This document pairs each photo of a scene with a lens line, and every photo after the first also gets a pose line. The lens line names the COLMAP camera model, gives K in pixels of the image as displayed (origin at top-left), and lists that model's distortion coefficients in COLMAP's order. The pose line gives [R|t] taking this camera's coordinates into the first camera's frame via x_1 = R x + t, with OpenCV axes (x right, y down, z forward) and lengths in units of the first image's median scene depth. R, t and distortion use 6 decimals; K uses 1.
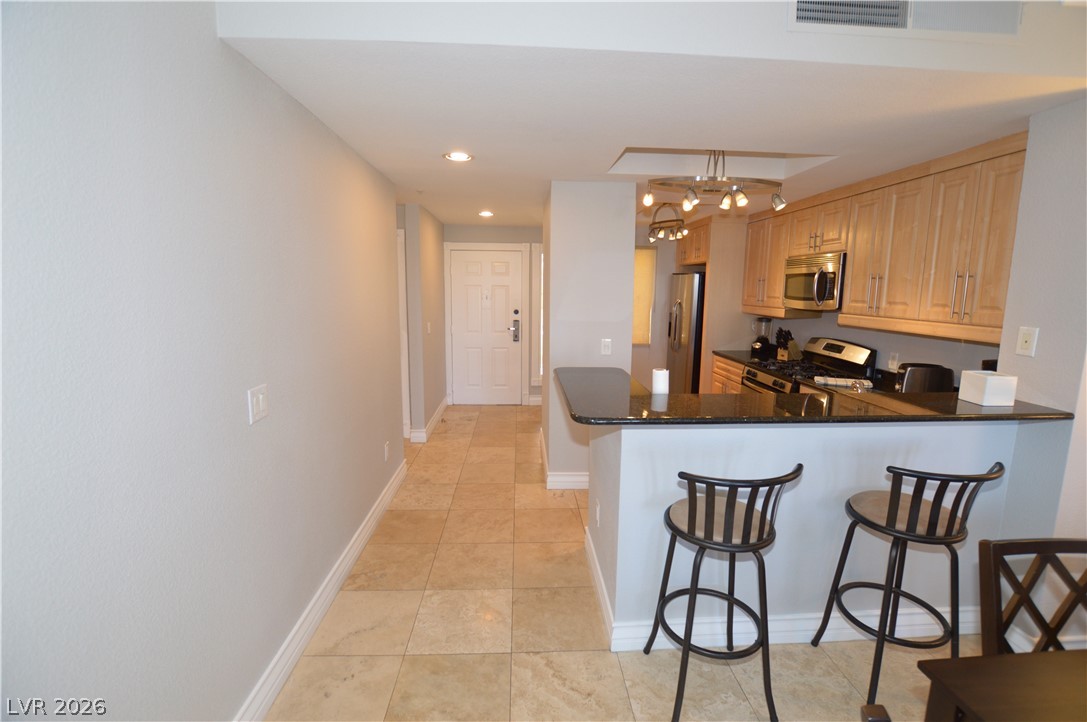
lens RADIAL K [[482.7, 0, 546.7], [0, 482.7, 358.1], [0, 0, 1]] dist [-0.033792, 0.004142]
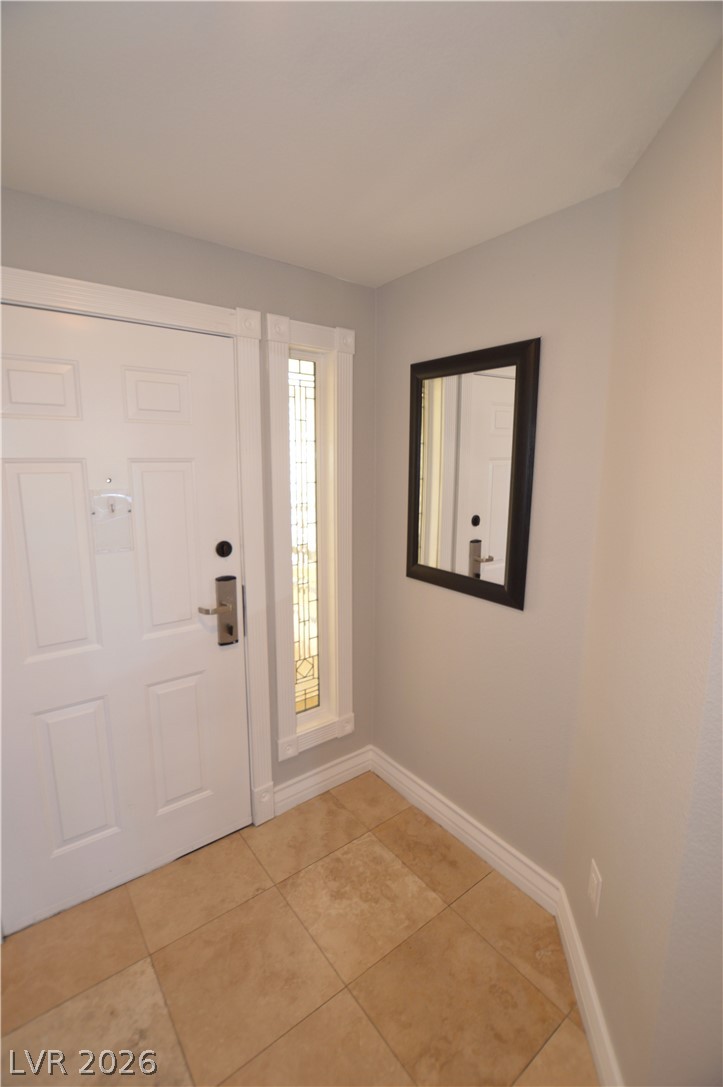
lens RADIAL K [[482.7, 0, 358.9], [0, 482.7, 545.1], [0, 0, 1]] dist [-0.033792, 0.004142]
pose [[0.835032, -0.105086, 0.540073, -0.299303], [0.084862, 0.994444, 0.062286, -0.214206], [-0.543617, -0.006179, 0.839310, 1.391129]]
